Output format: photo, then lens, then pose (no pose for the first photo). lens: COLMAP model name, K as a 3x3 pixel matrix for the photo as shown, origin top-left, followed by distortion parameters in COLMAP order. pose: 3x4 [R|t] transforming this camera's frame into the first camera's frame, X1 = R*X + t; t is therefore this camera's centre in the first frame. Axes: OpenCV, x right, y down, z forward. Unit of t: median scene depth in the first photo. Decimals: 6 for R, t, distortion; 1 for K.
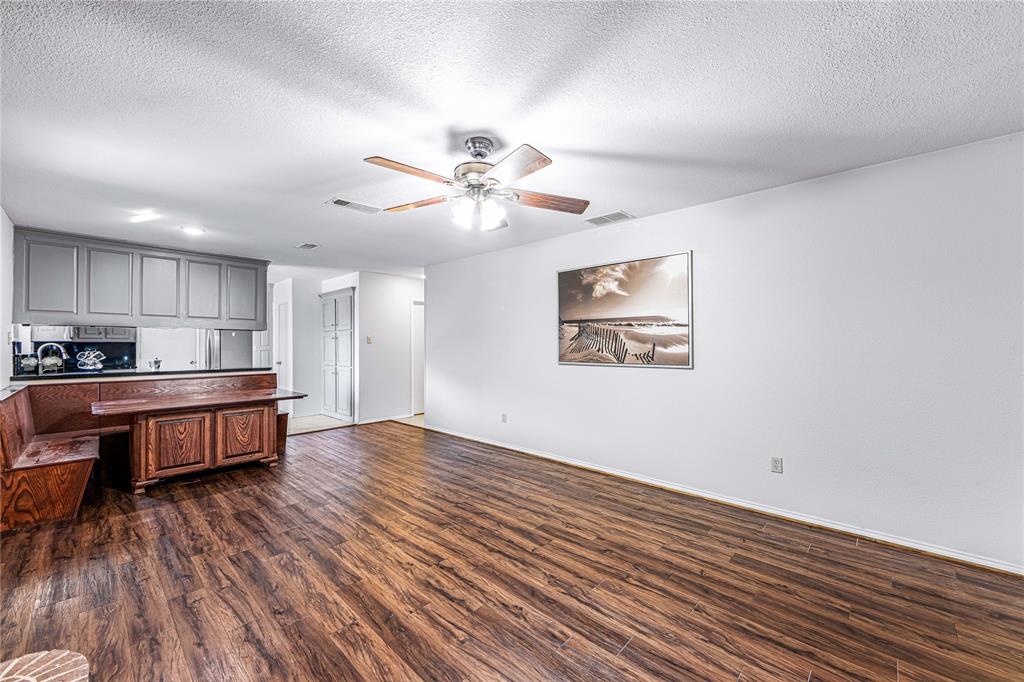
lens RADIAL K [[400.2, 0, 521.1], [0, 400.2, 342.9], [0, 0, 1]] dist [-0.006590, 0.001002]
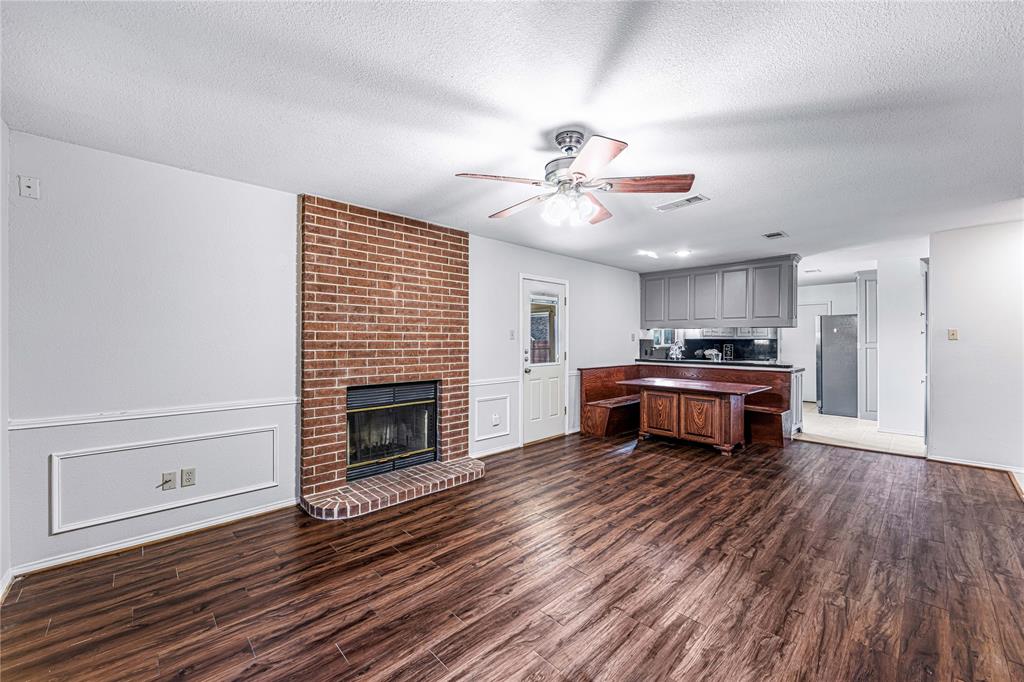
lens RADIAL K [[400.2, 0, 508.1], [0, 400.2, 342.9], [0, 0, 1]] dist [-0.006590, 0.001002]
pose [[-0.084653, 0.007044, -0.996386, 0.695839], [0.002704, 0.999973, 0.006840, -0.000673], [0.996407, -0.002115, -0.084669, 0.730140]]
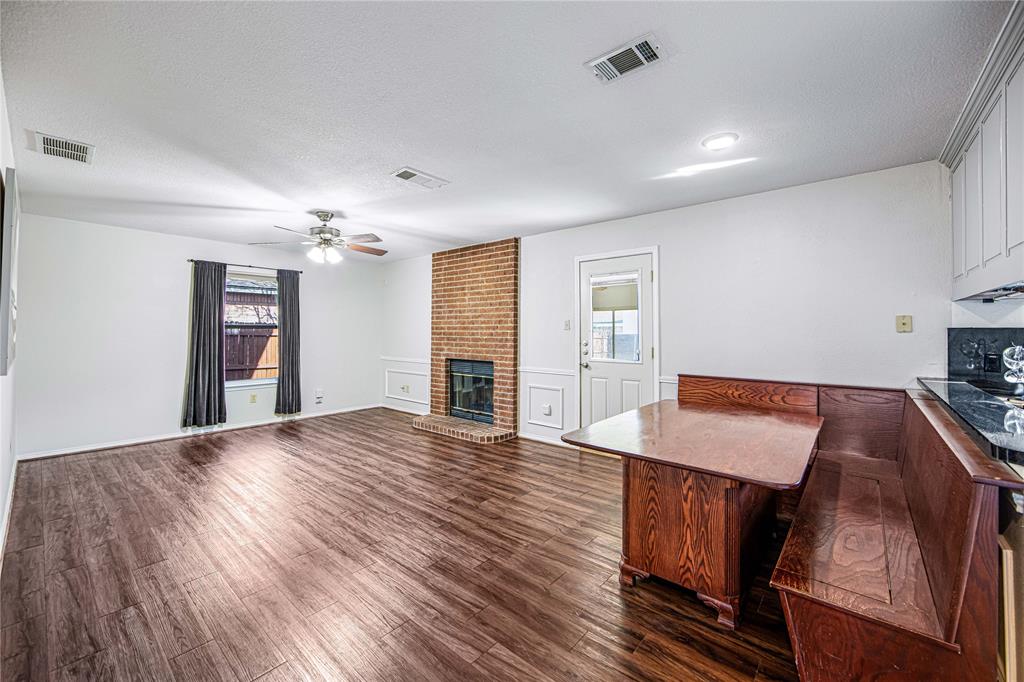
lens RADIAL K [[400.2, 0, 510.6], [0, 400.2, 325.7], [0, 0, 1]] dist [-0.006590, 0.001002]
pose [[-0.999448, -0.001855, -0.033157, -0.658794], [-0.001317, 0.999867, -0.016246, 0.005646], [0.033183, -0.016193, -0.999318, 2.130336]]
